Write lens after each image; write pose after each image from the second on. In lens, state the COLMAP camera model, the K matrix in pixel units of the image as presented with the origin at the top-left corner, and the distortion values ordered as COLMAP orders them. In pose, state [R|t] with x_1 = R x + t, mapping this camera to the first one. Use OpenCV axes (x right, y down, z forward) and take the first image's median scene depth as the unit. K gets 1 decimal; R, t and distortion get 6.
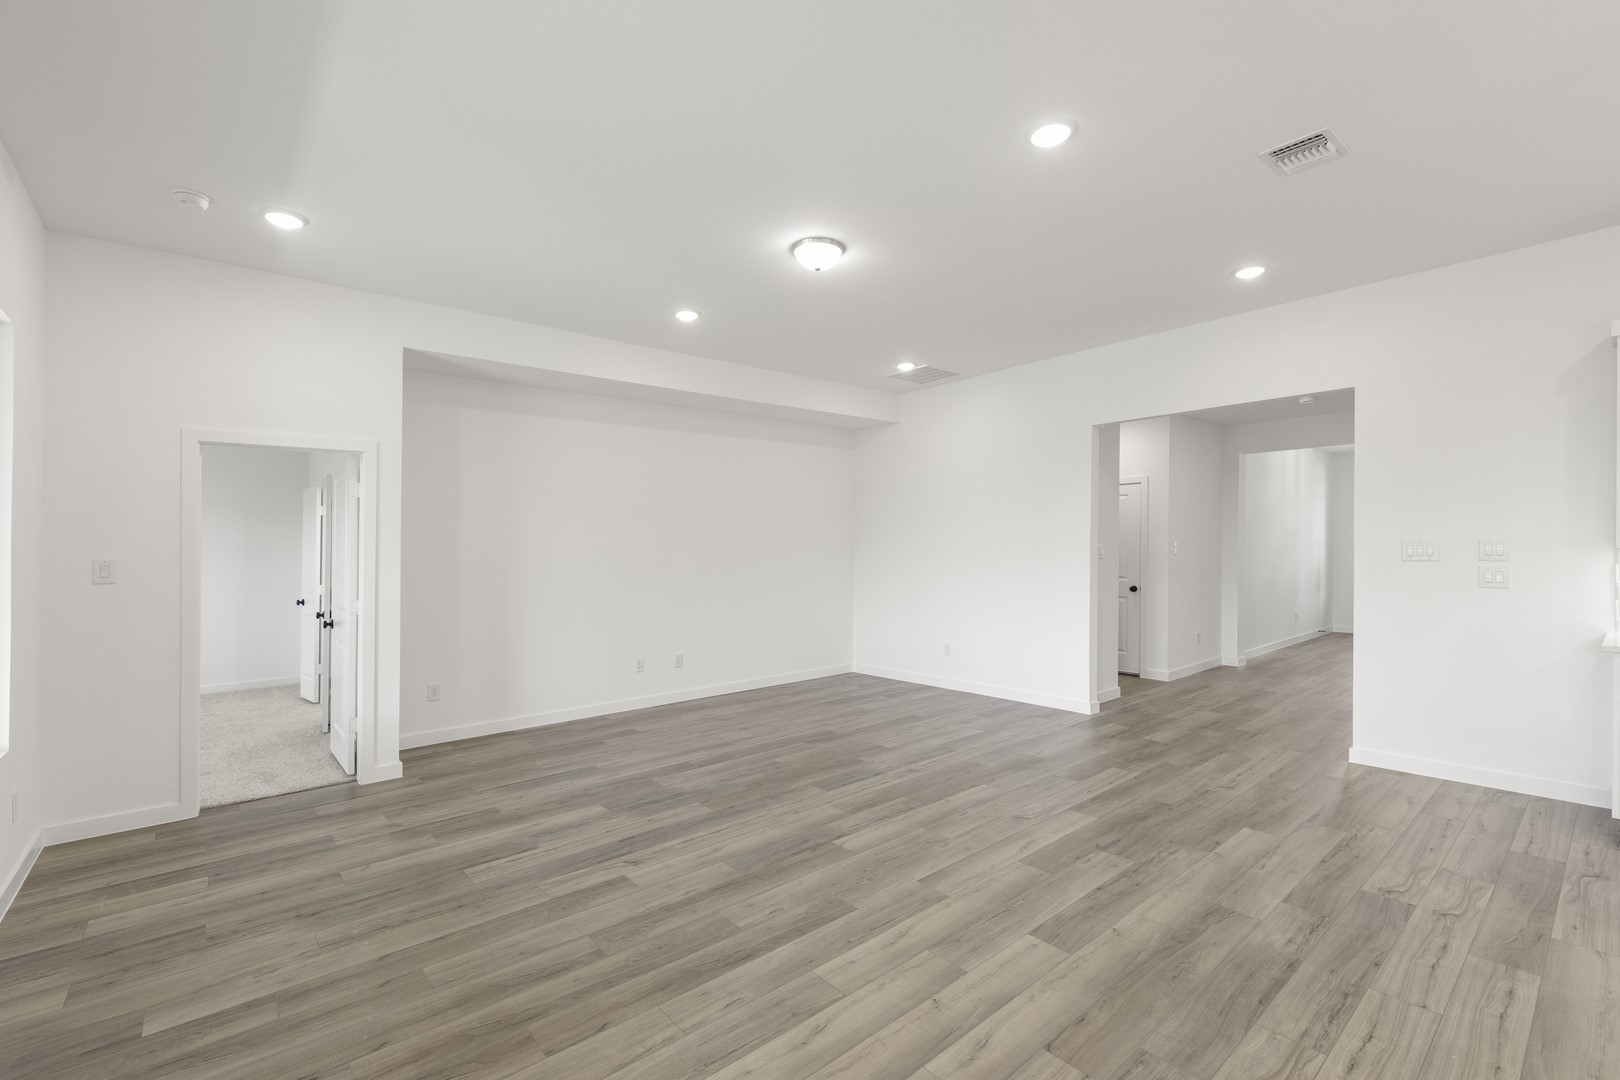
lens RADIAL K [[709.2, 0, 810.0], [0, 709.2, 540.0], [0, 0, 1]] dist [-0.005132, 0.000115]
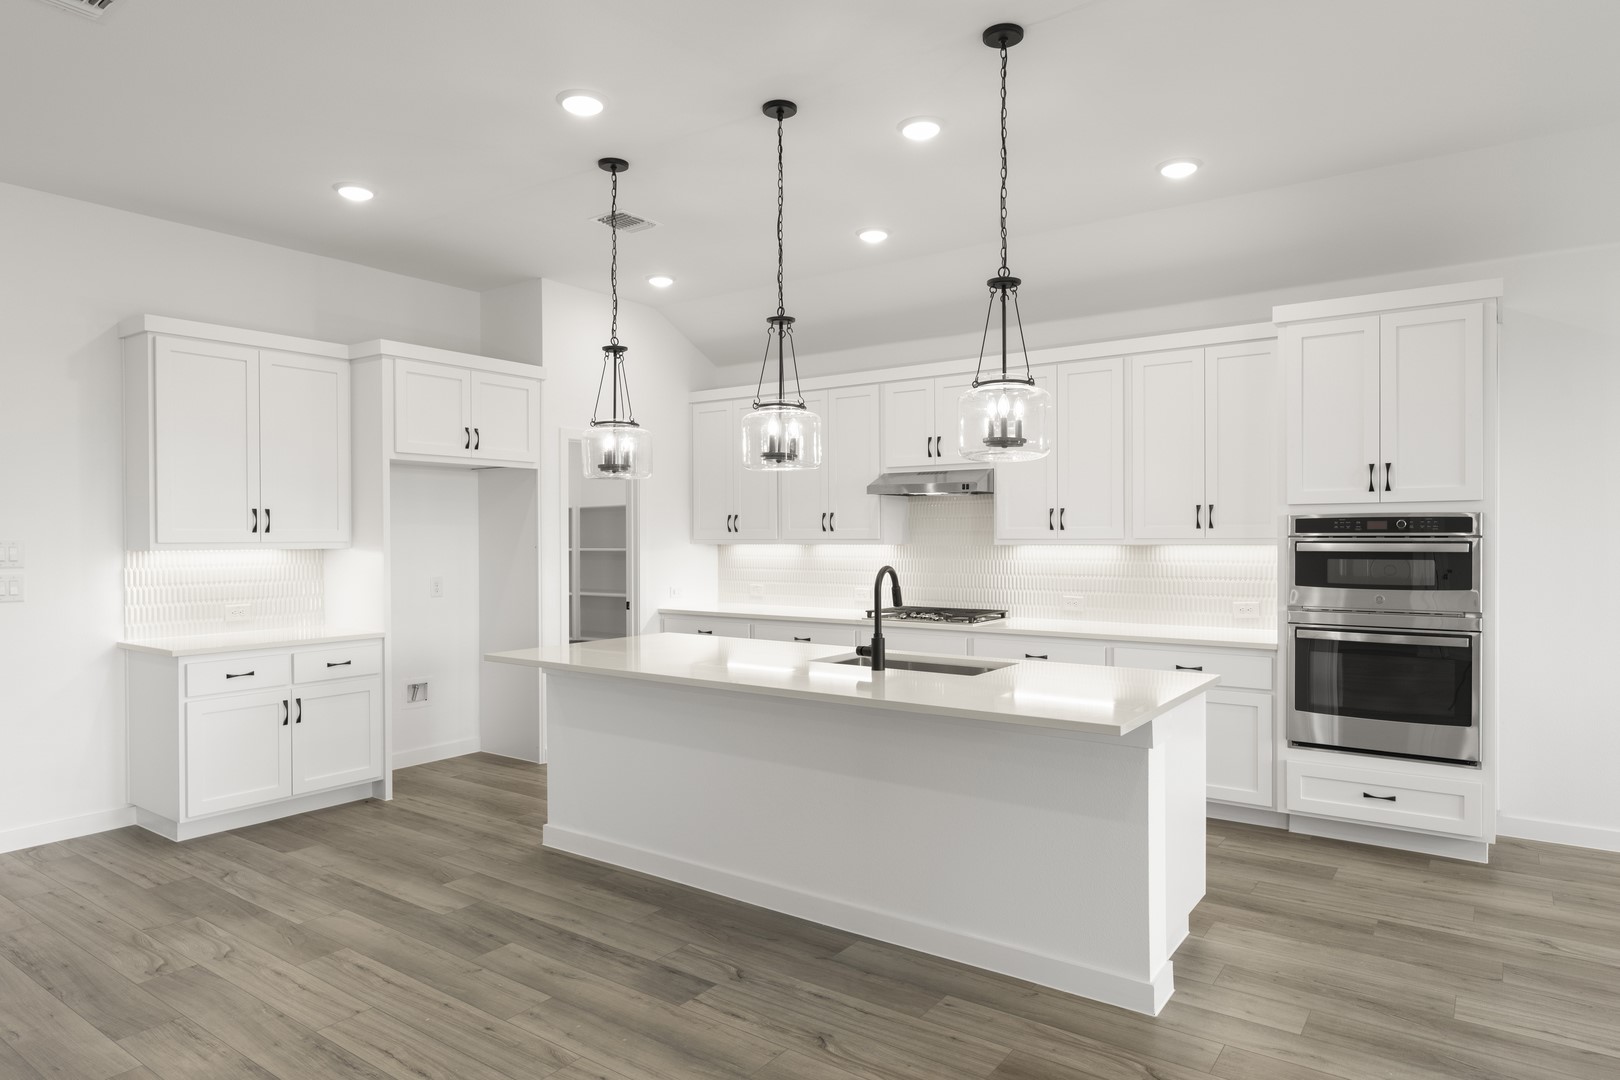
lens RADIAL K [[971.9, 0, 810.0], [0, 971.9, 540.0], [0, 0, 1]] dist [0.002673, -0.000778]
pose [[-0.237068, 0.009354, 0.971448, -0.400806], [0.001456, 0.999956, -0.009273, 0.011310], [-0.971492, -0.000784, -0.237071, 0.470357]]
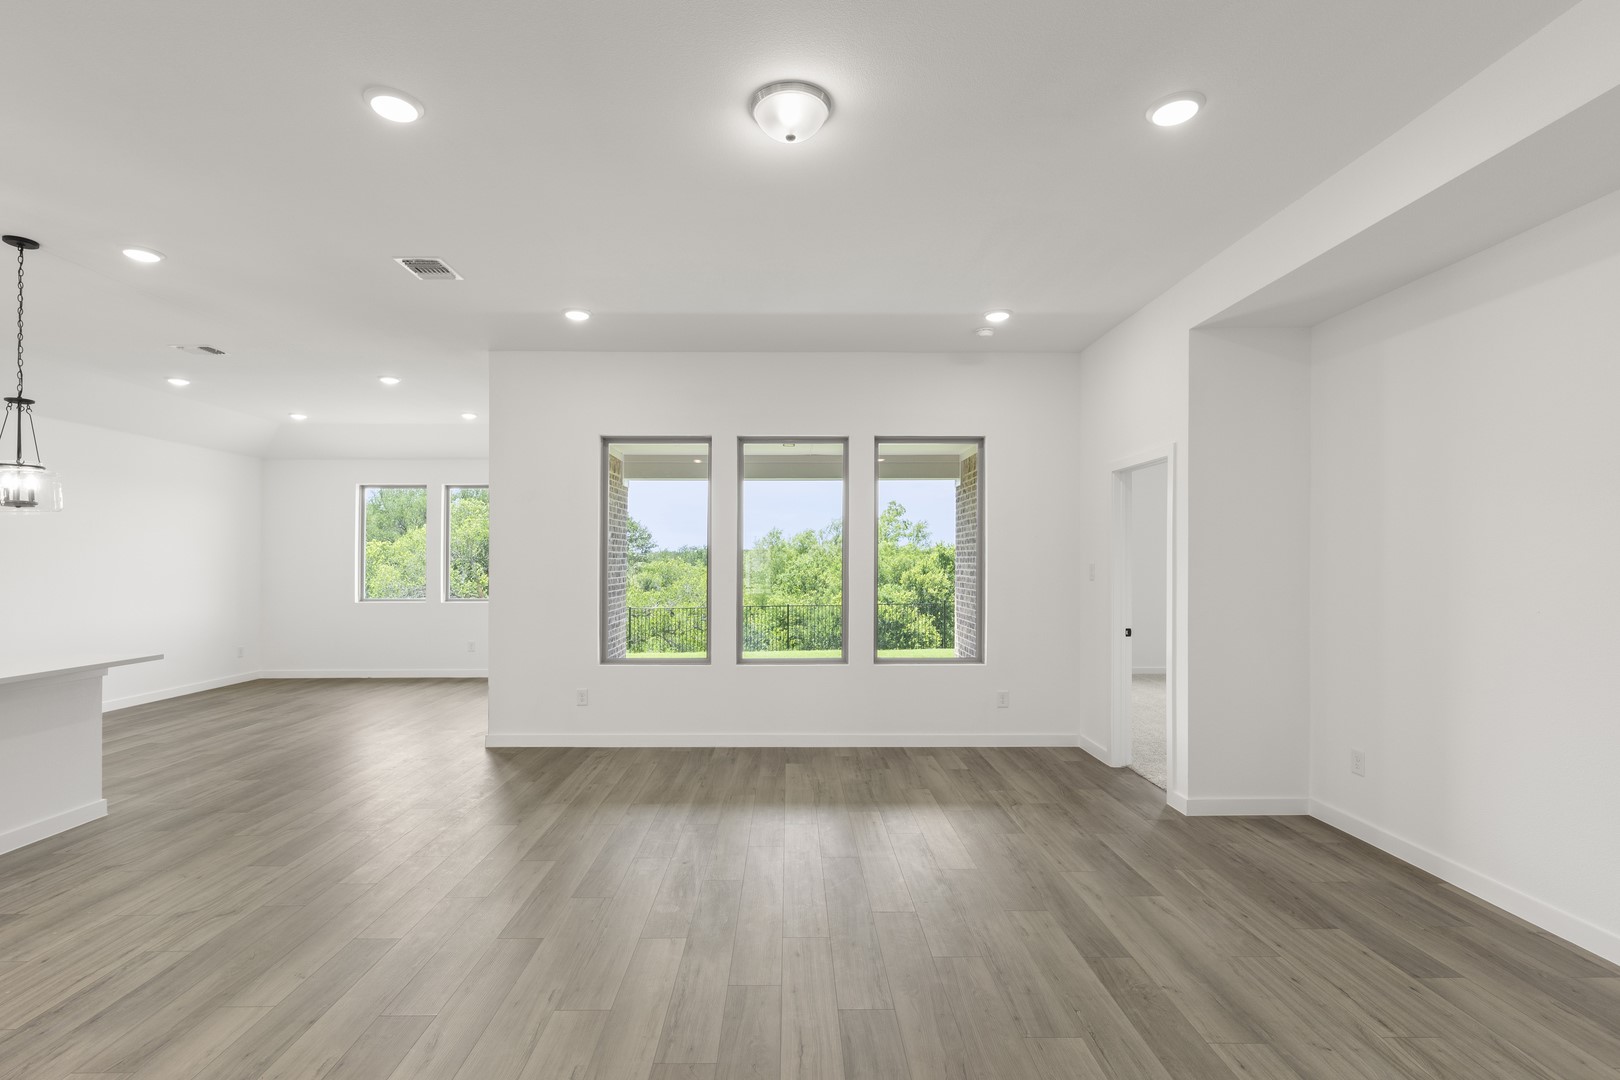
lens RADIAL K [[745.3, 0, 810.0], [0, 745.3, 540.0], [0, 0, 1]] dist [-0.009245, 0.000605]
pose [[-0.629544, -0.006849, -0.776934, 0.619620], [0.015318, 0.999657, -0.021224, 0.004652], [0.776813, -0.025263, -0.629224, 1.725197]]
